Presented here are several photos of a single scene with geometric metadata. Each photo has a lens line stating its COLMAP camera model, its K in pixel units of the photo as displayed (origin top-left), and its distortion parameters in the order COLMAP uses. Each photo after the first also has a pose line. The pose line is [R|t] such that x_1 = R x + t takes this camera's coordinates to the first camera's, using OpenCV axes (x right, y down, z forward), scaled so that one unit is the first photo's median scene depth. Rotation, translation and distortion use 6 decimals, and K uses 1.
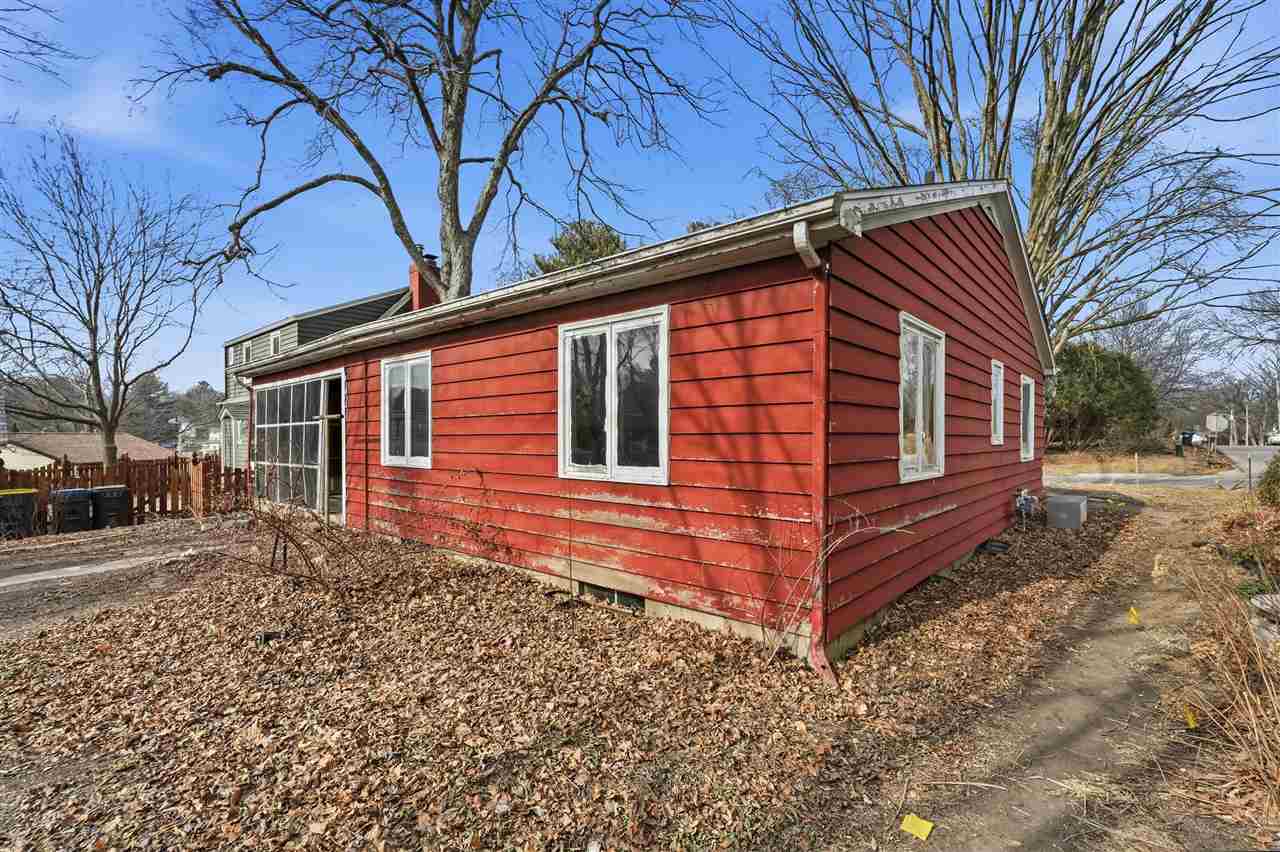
lens RADIAL K [[560.8, 0, 640.0], [0, 560.8, 426.0], [0, 0, 1]] dist [-0.003916, 0.000075]
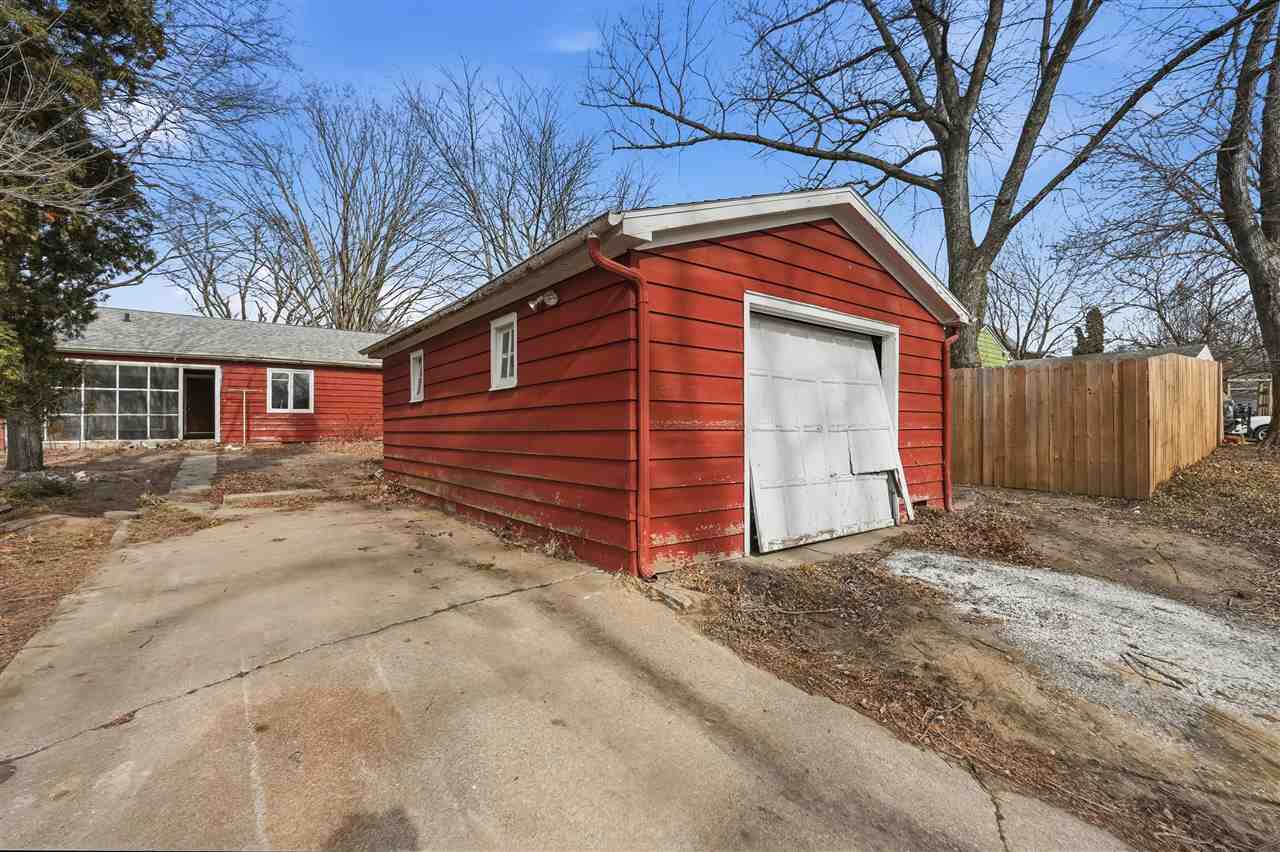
lens RADIAL K [[560.8, 0, 640.0], [0, 560.8, 426.0], [0, 0, 1]] dist [-0.003916, 0.000075]
pose [[0.206995, 0.025474, 0.978010, -3.538820], [0.002600, 0.999643, -0.026588, 0.279544], [-0.978339, 0.008047, 0.206855, -1.479746]]
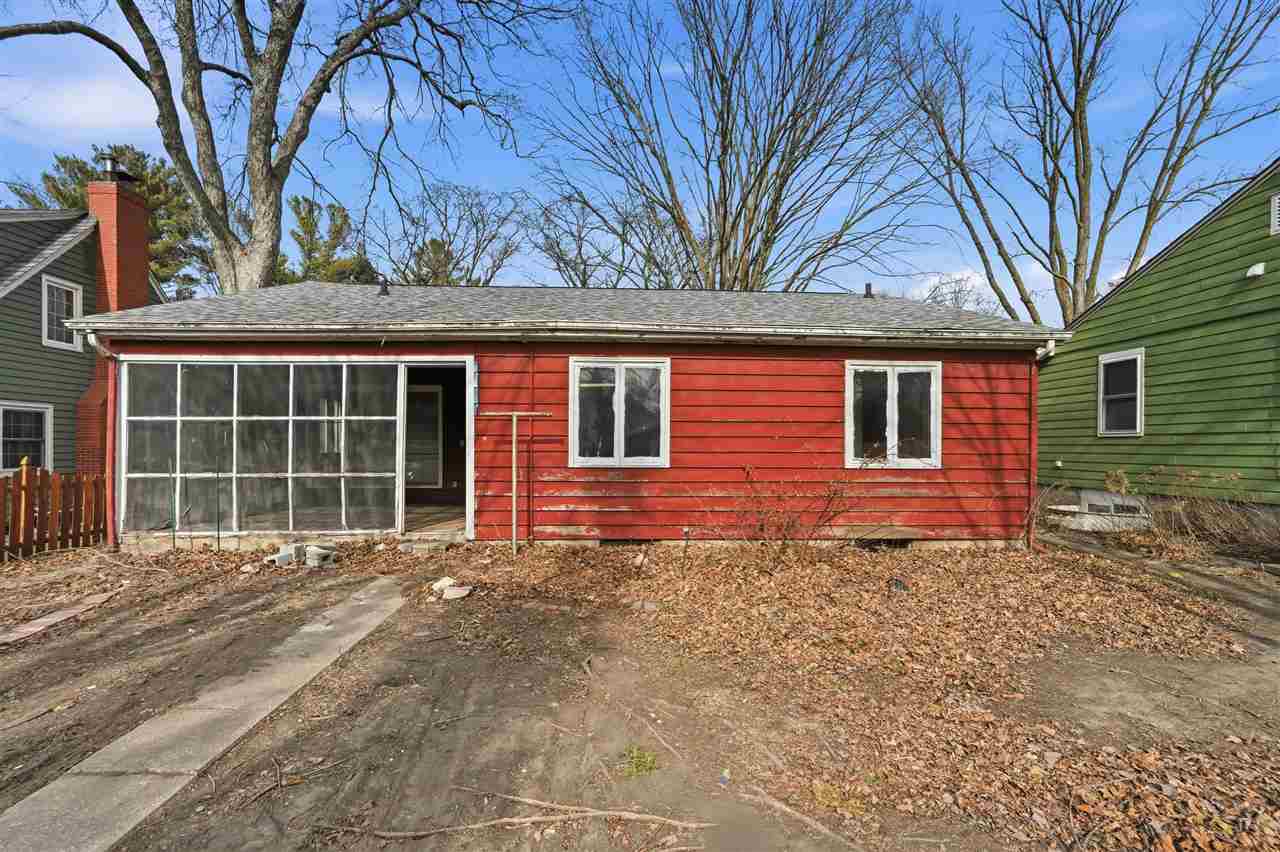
lens RADIAL K [[560.8, 0, 640.0], [0, 560.8, 426.0], [0, 0, 1]] dist [-0.003916, 0.000075]
pose [[0.732235, 0.035465, 0.680128, -1.484906], [-0.020004, 0.999332, -0.030573, 0.039693], [-0.680758, 0.008782, 0.732456, 0.322357]]
